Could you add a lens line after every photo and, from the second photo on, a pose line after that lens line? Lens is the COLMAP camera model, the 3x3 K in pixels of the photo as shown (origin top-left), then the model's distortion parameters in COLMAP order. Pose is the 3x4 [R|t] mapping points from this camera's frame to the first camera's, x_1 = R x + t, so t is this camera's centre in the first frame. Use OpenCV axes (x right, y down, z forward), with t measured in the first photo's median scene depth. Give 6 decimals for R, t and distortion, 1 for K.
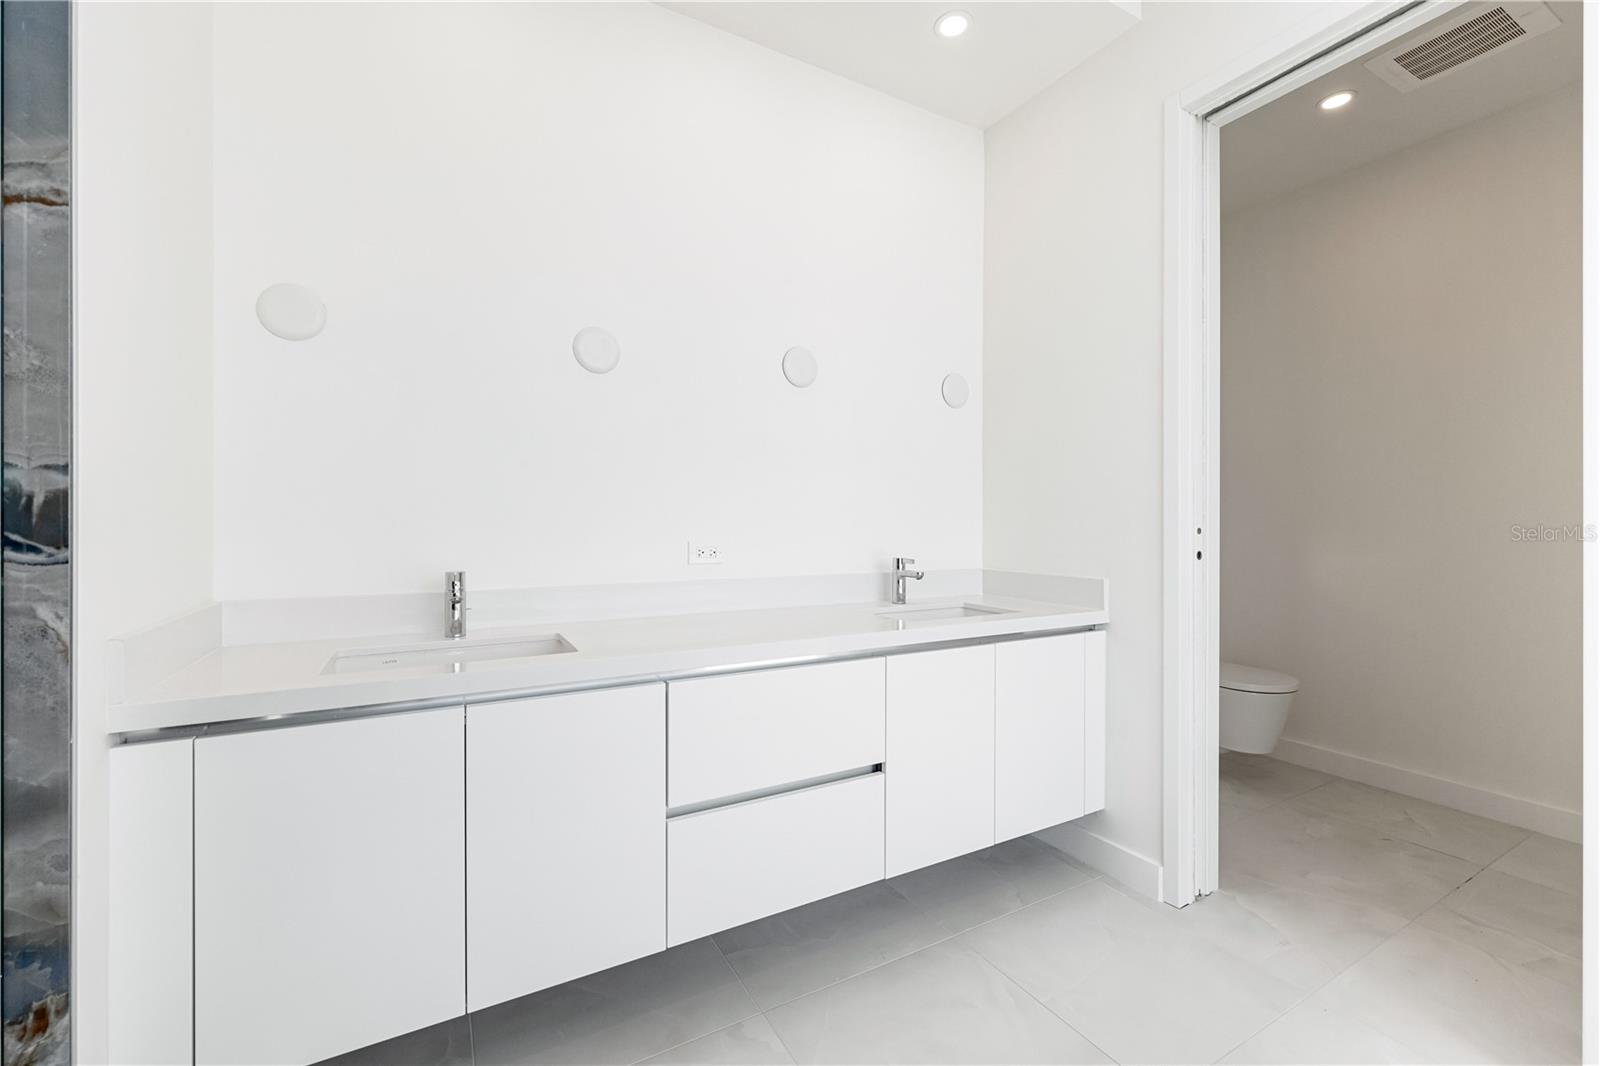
lens RADIAL K [[670.7, 0, 796.9], [0, 670.7, 526.7], [0, 0, 1]] dist [-0.000120, -0.000308]
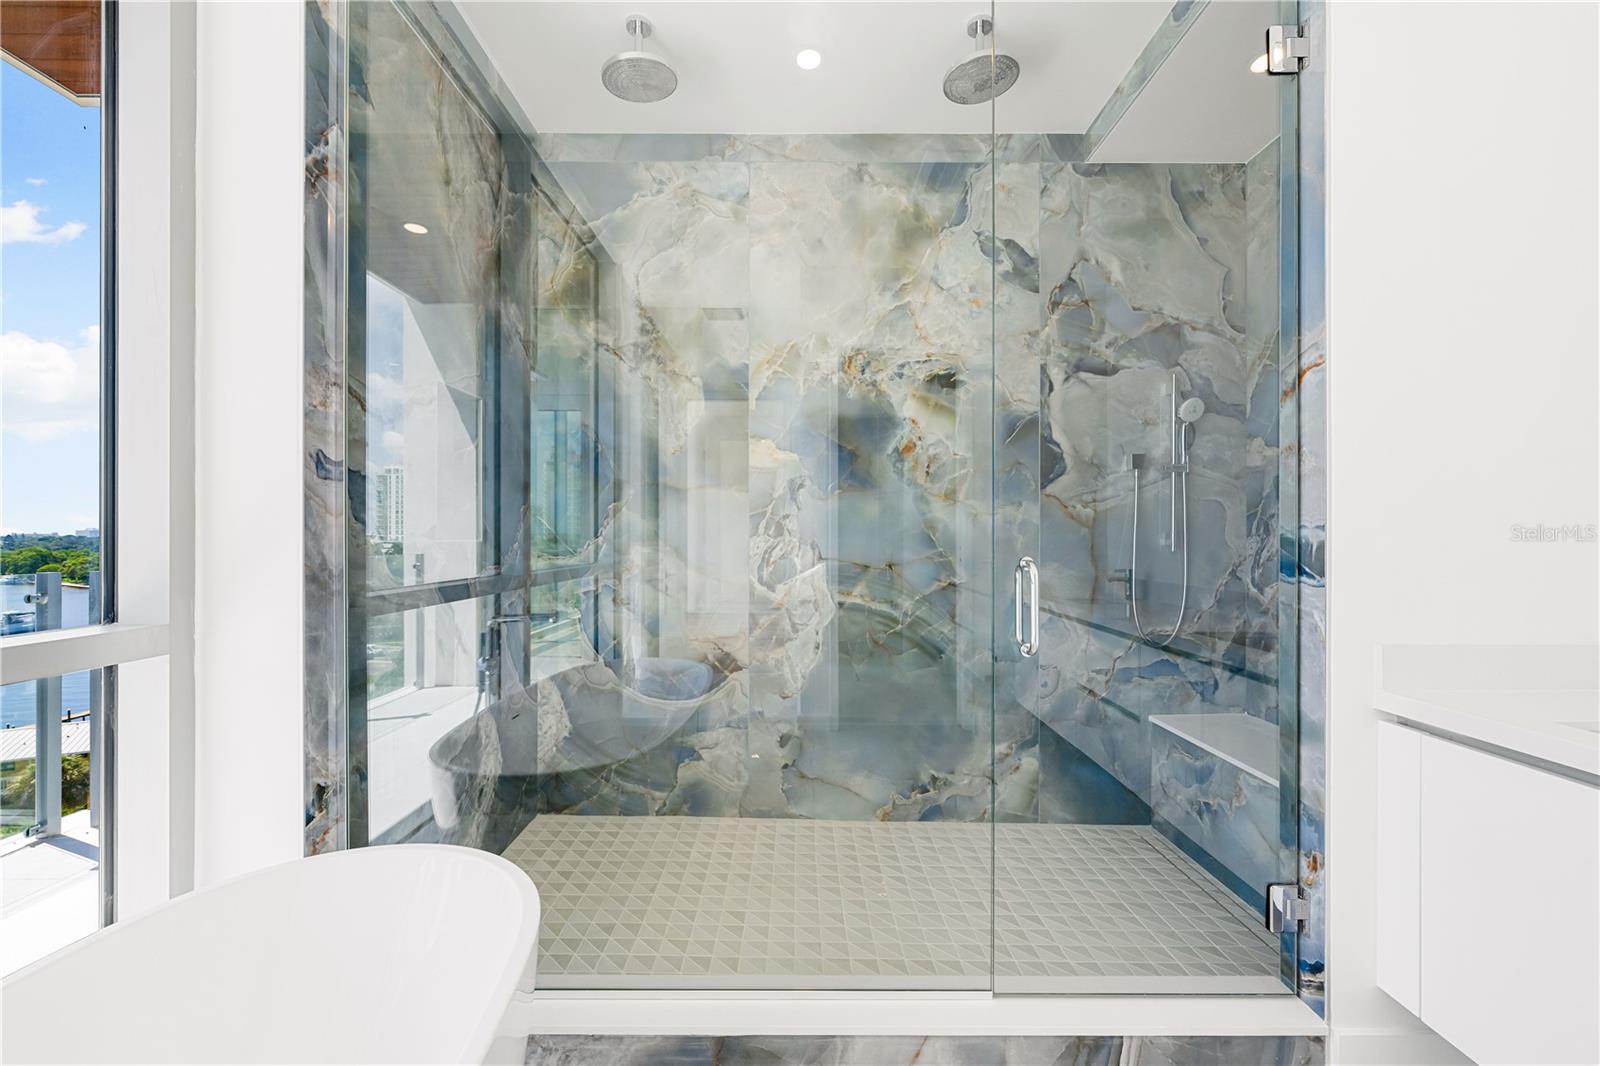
lens RADIAL K [[670.7, 0, 796.9], [0, 670.7, 526.7], [0, 0, 1]] dist [-0.000120, -0.000308]
pose [[-0.482666, -0.003294, -0.875798, 0.924786], [-0.000681, 0.999994, -0.003387, -0.083518], [0.875804, -0.001039, -0.482666, 0.677953]]
